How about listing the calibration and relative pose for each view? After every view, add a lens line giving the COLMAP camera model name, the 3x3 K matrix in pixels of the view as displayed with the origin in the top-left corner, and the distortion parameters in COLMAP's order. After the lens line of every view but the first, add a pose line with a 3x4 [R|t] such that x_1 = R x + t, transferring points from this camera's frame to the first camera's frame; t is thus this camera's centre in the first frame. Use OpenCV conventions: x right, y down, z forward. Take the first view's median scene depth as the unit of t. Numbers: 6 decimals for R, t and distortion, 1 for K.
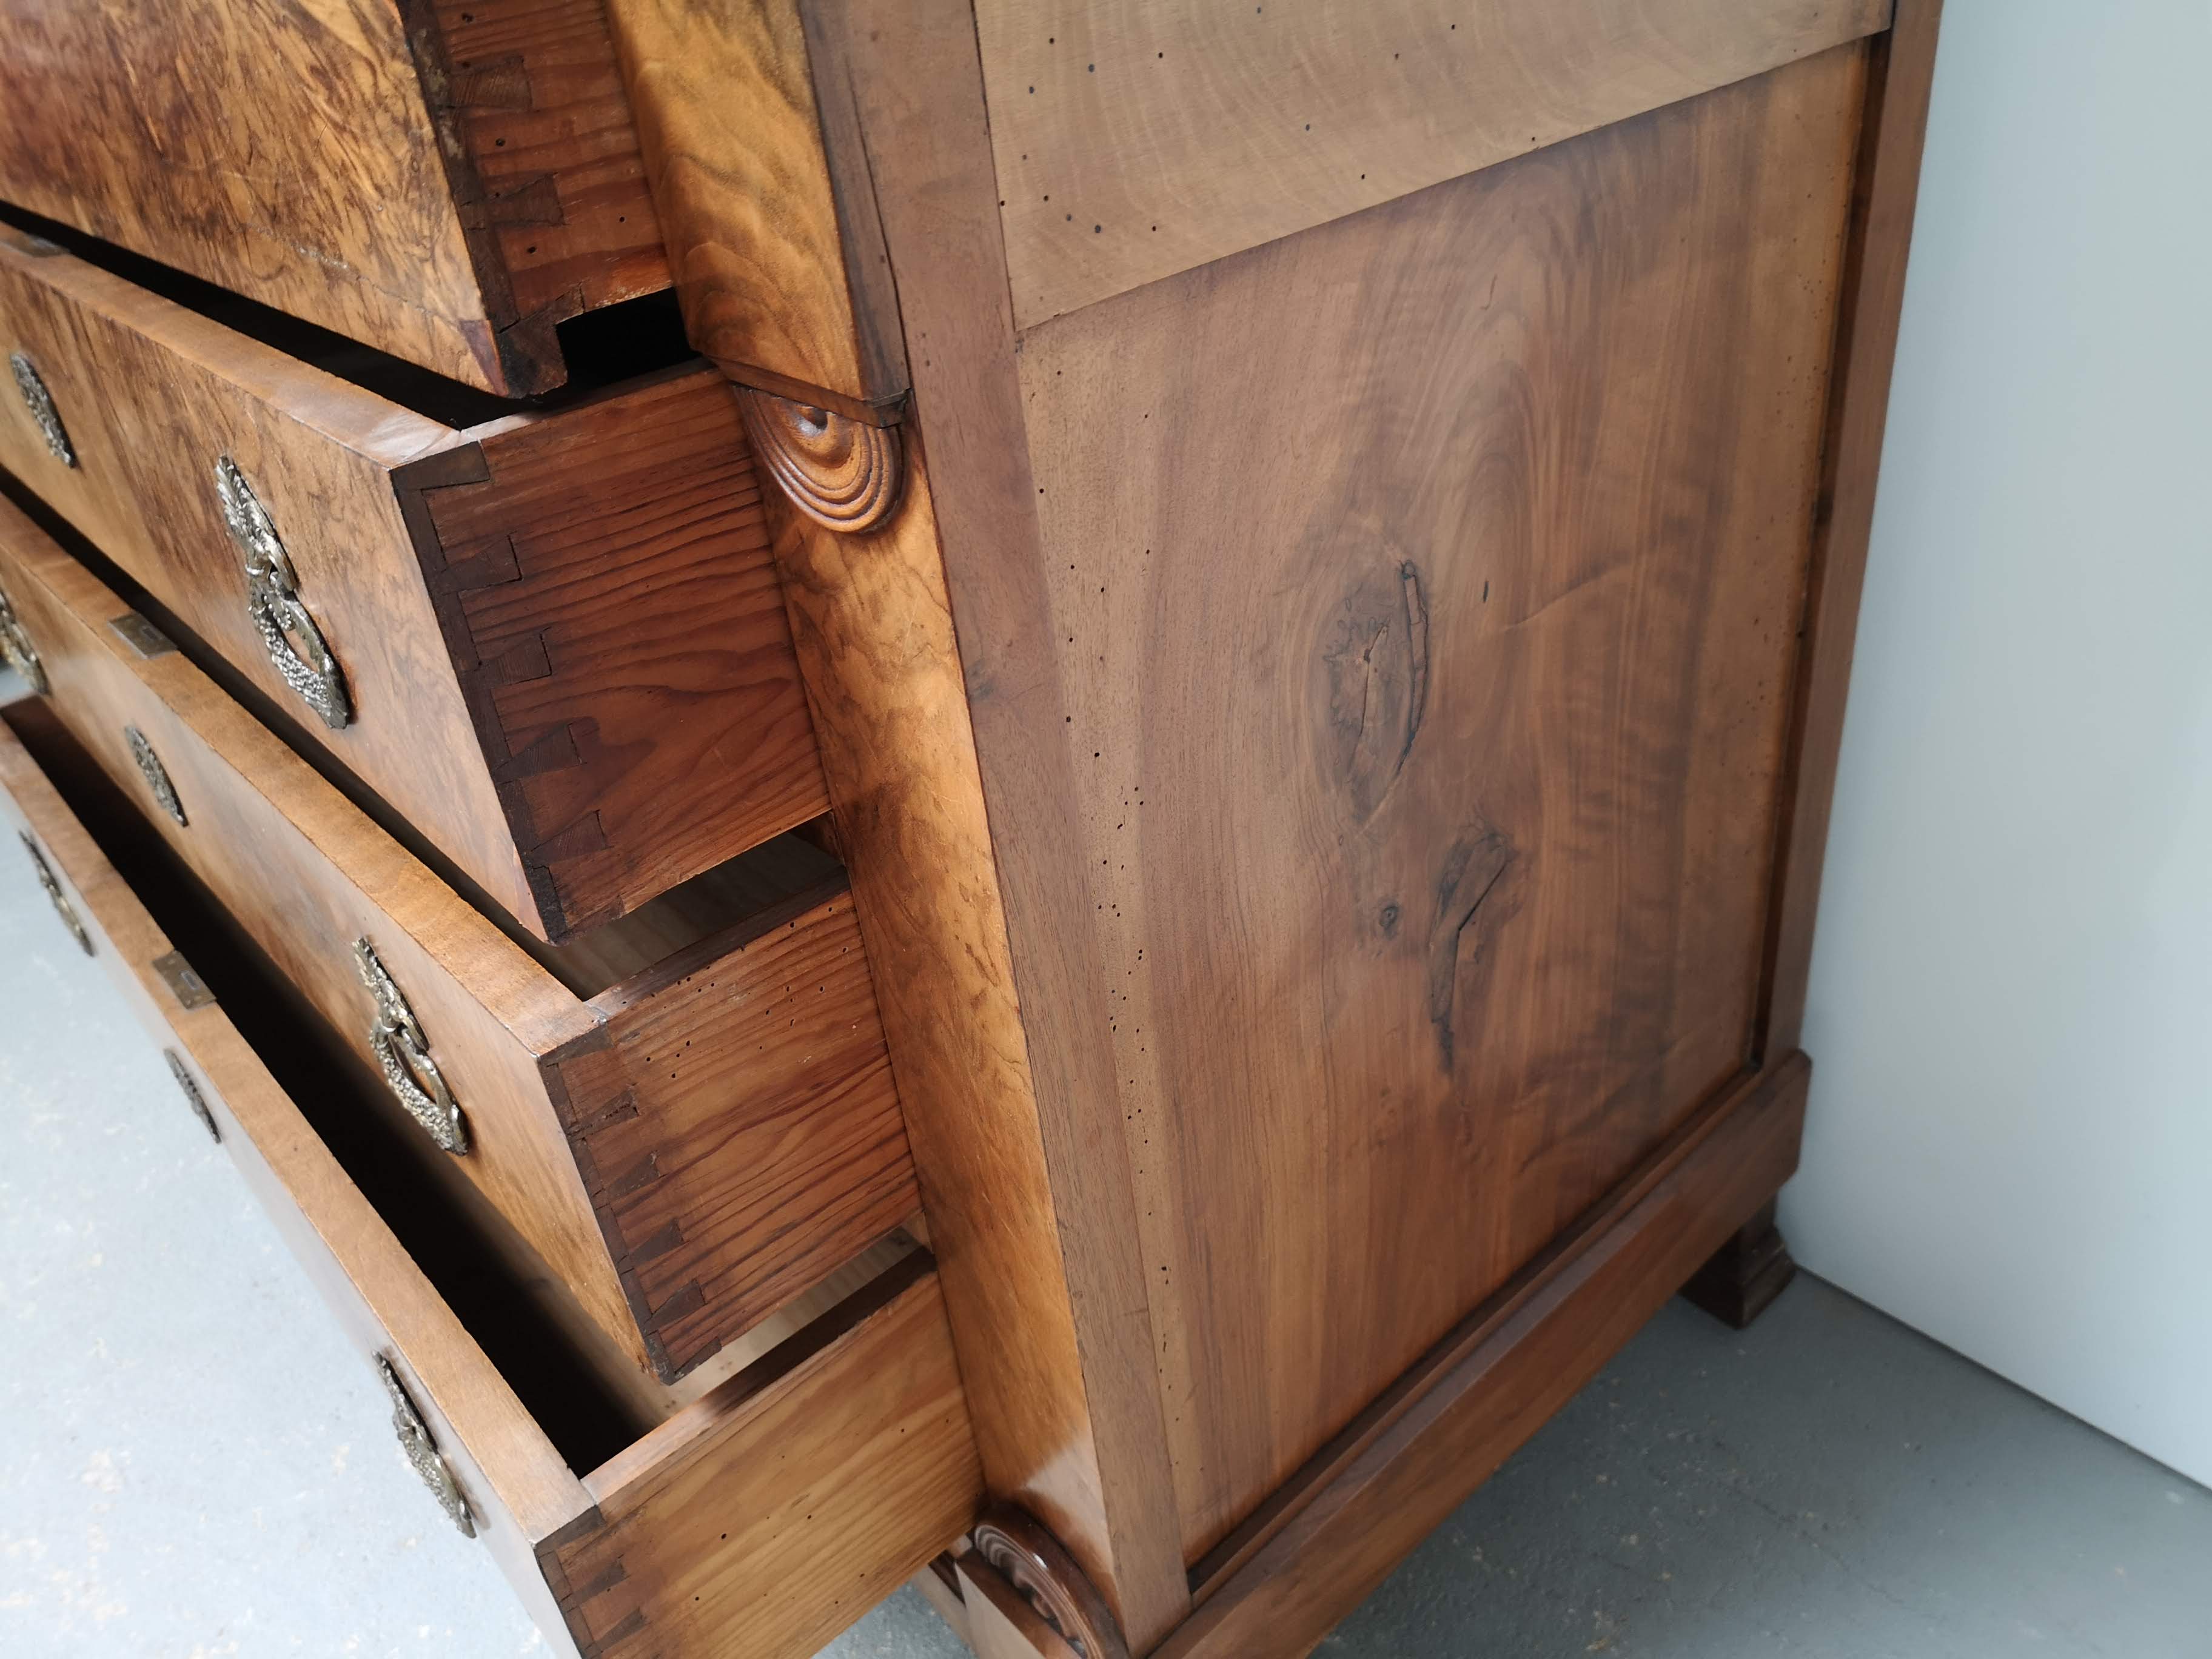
lens RADIAL K [[1762.6, 0, 991.7], [0, 1762.6, 787.7], [0, 0, 1]] dist [0.060888, -0.096295]
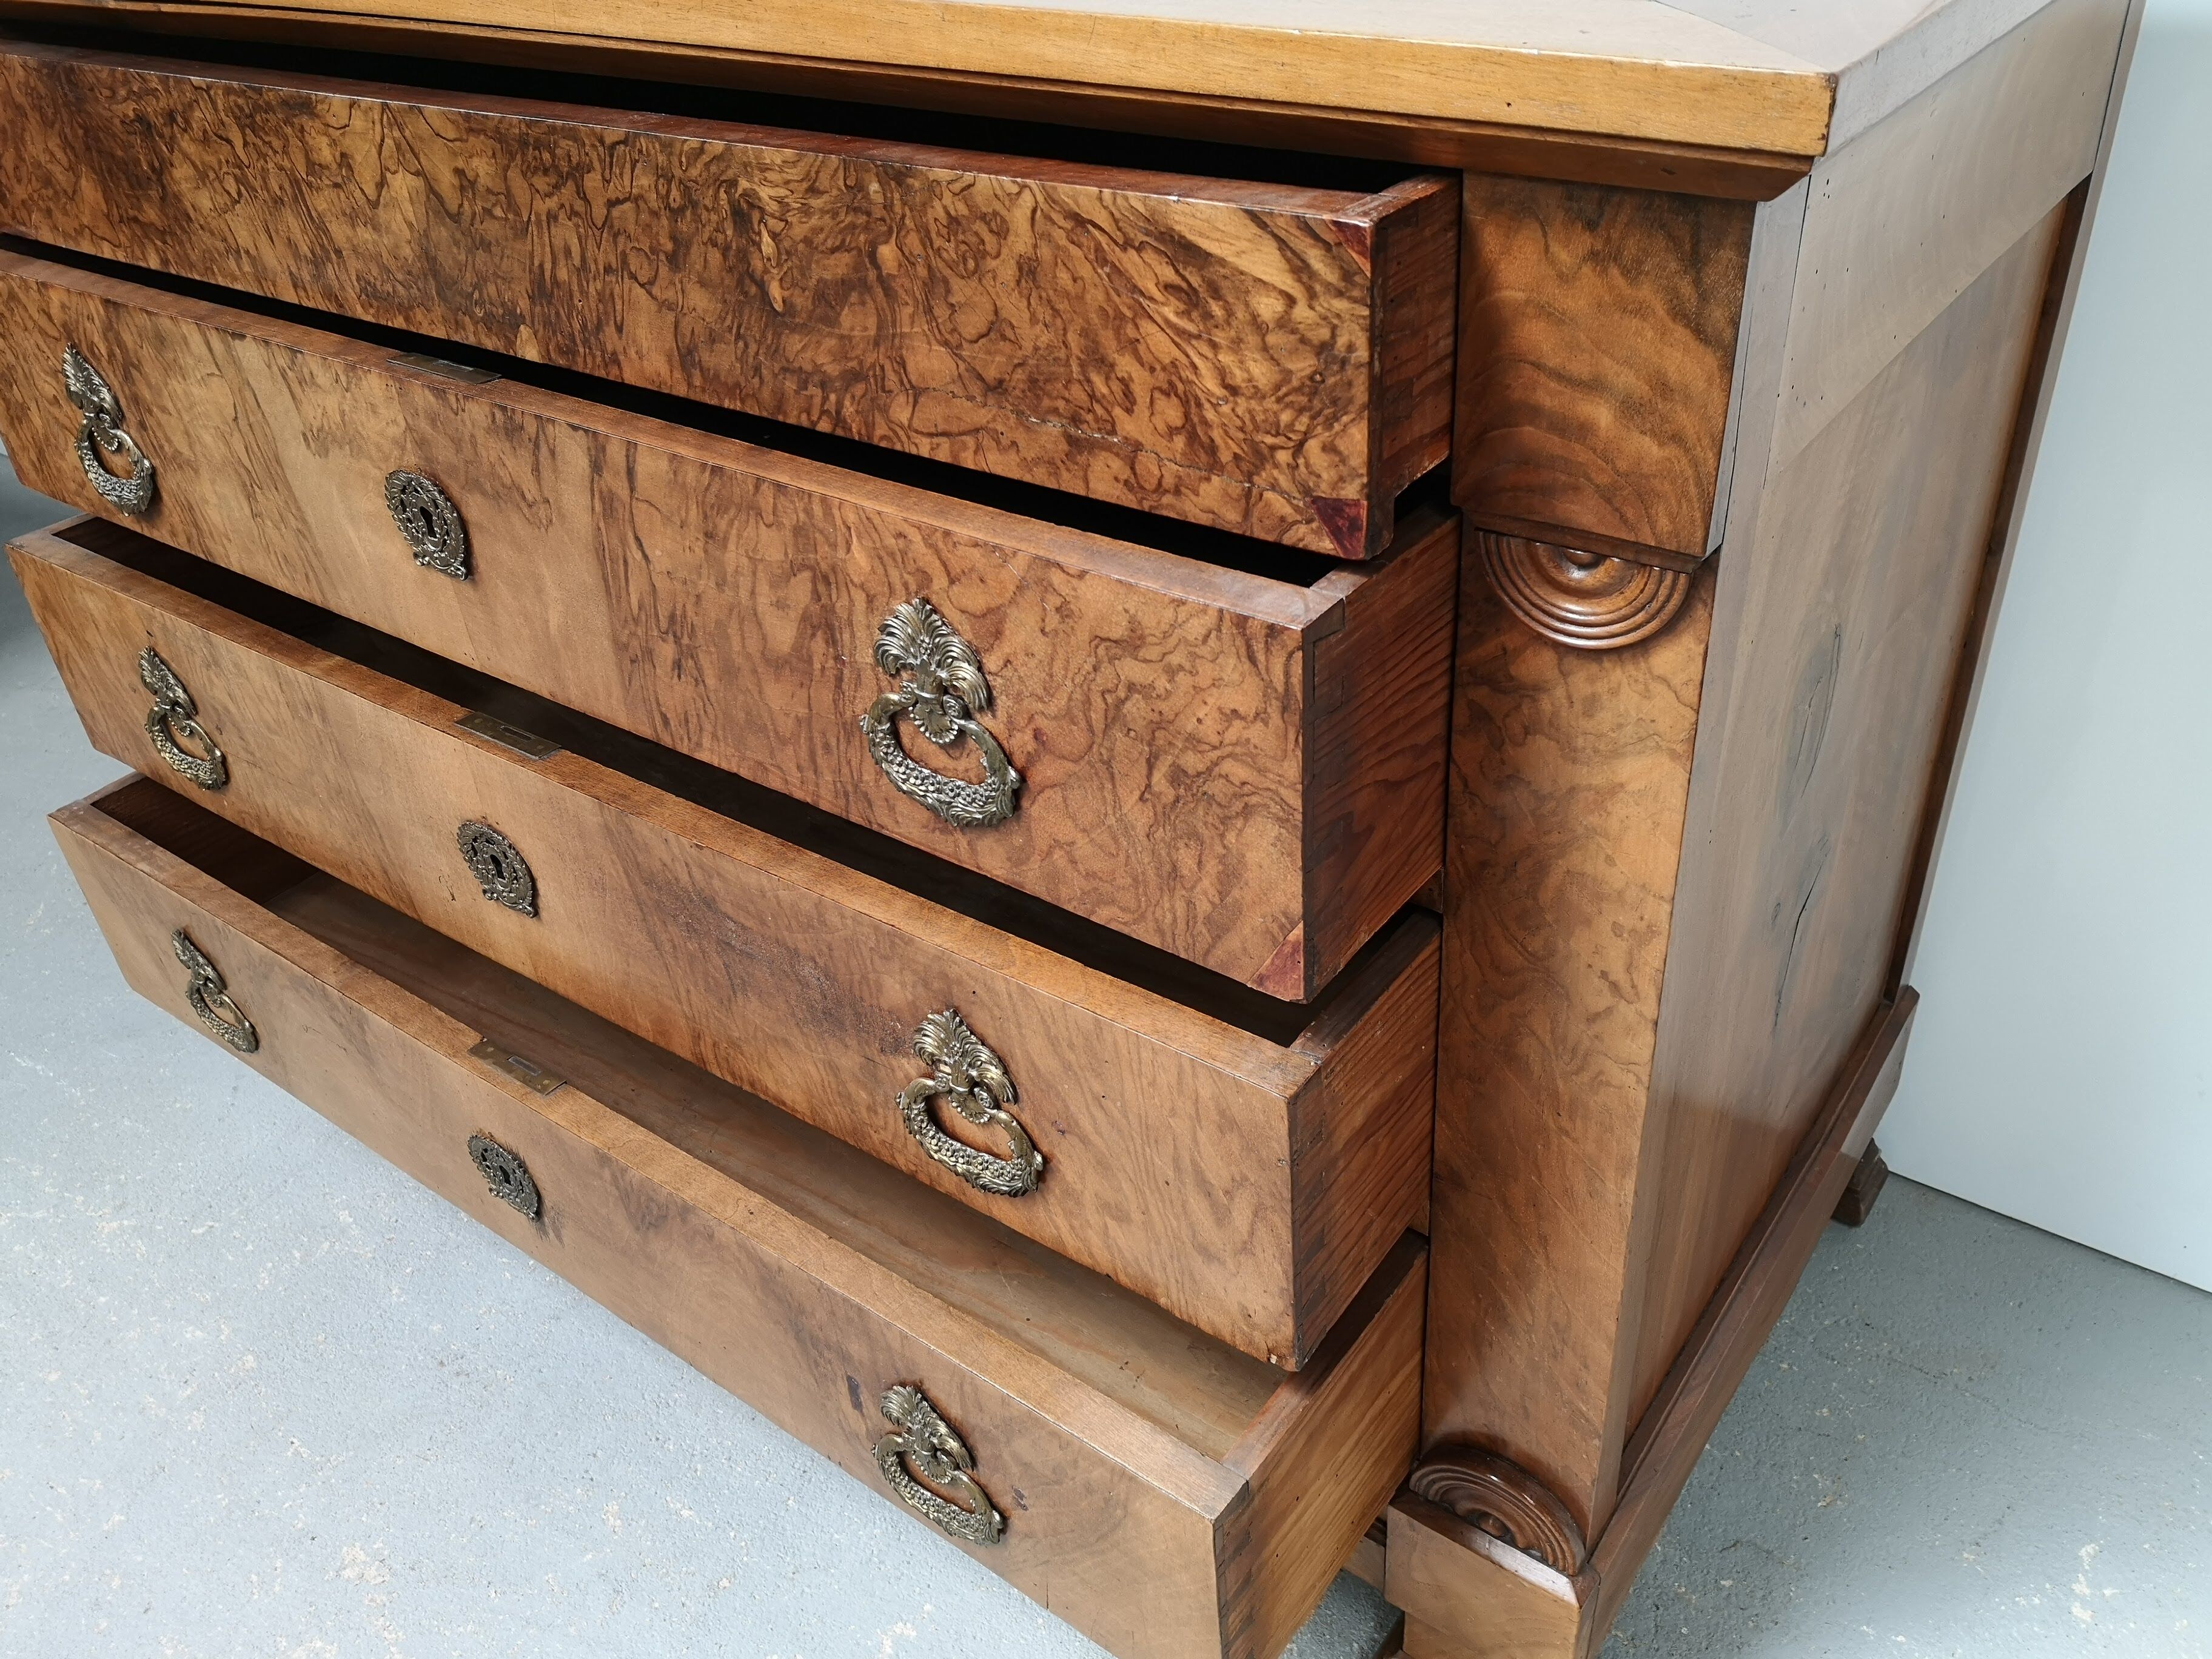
lens RADIAL K [[1762.6, 0, 1140.9], [0, 1762.6, 801.0], [0, 0, 1]] dist [0.060888, -0.096295]
pose [[0.978036, -0.072205, 0.195531, -0.654814], [0.069334, 0.997362, 0.021493, -0.089582], [-0.196567, -0.007464, 0.980462, -0.152763]]
